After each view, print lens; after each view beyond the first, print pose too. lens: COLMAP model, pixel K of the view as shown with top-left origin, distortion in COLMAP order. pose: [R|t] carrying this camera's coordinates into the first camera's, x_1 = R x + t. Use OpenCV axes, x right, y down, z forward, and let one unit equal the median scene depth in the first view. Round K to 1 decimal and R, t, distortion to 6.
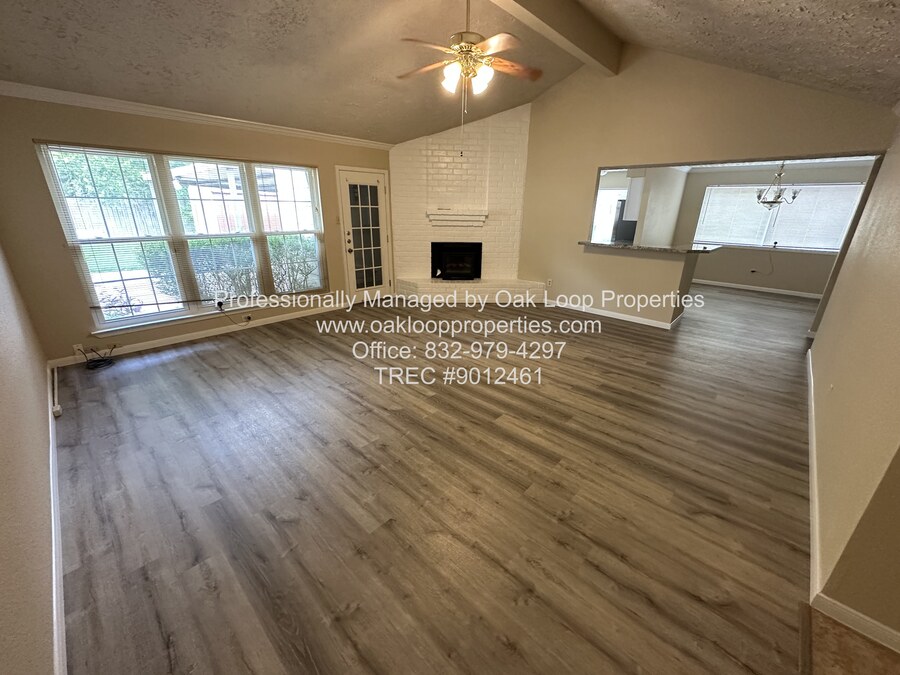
lens RADIAL K [[359.2, 0, 450.0], [0, 359.2, 337.5], [0, 0, 1]] dist [-0.000422, 0.000079]
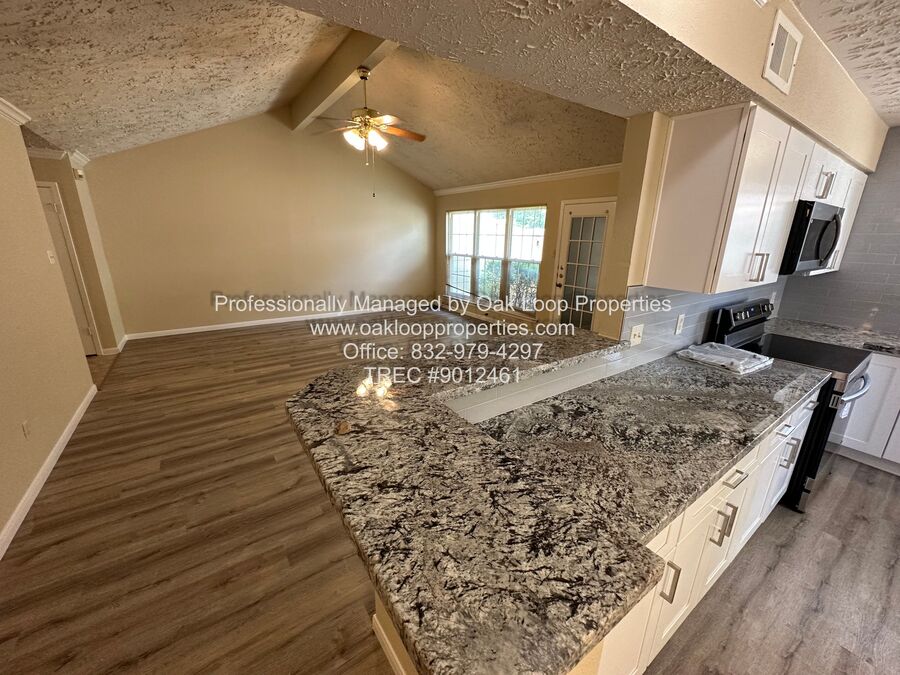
lens RADIAL K [[357.9, 0, 452.2], [0, 357.9, 346.9], [0, 0, 1]] dist [-0.000343, -0.000054]
pose [[-0.204144, 0.278566, -0.938470, 0.963925], [-0.352825, 0.873292, 0.335969, -0.420958], [0.913148, 0.399702, -0.079992, 1.162587]]
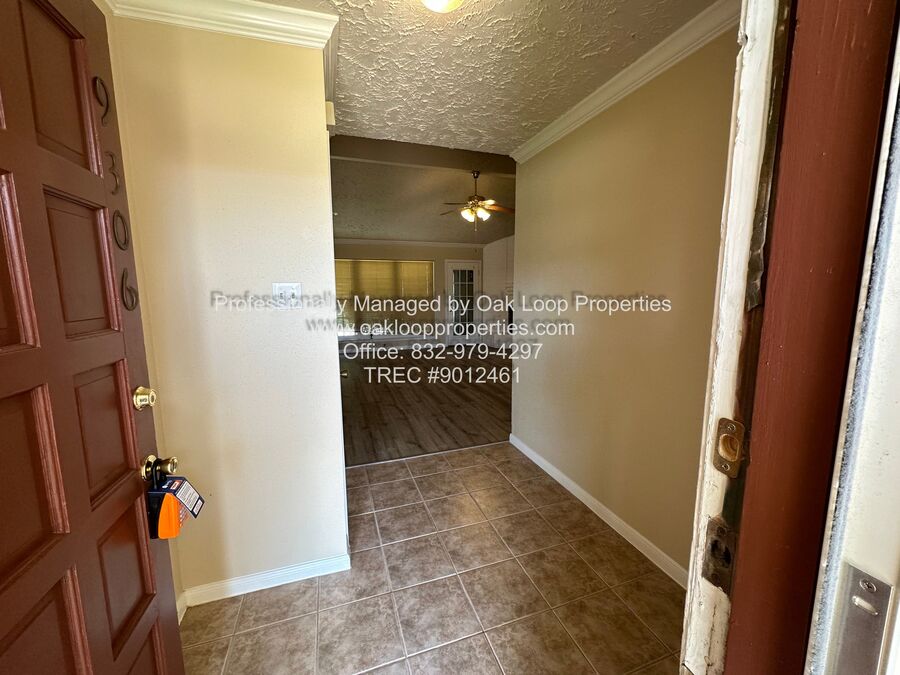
lens RADIAL K [[359.2, 0, 450.0], [0, 359.2, 337.5], [0, 0, 1]] dist [-0.000422, 0.000079]
pose [[0.883492, 0.044789, -0.466299, 0.584300], [-0.147309, 0.971484, -0.185790, 0.209934], [0.444681, 0.232834, 0.864897, -0.405430]]
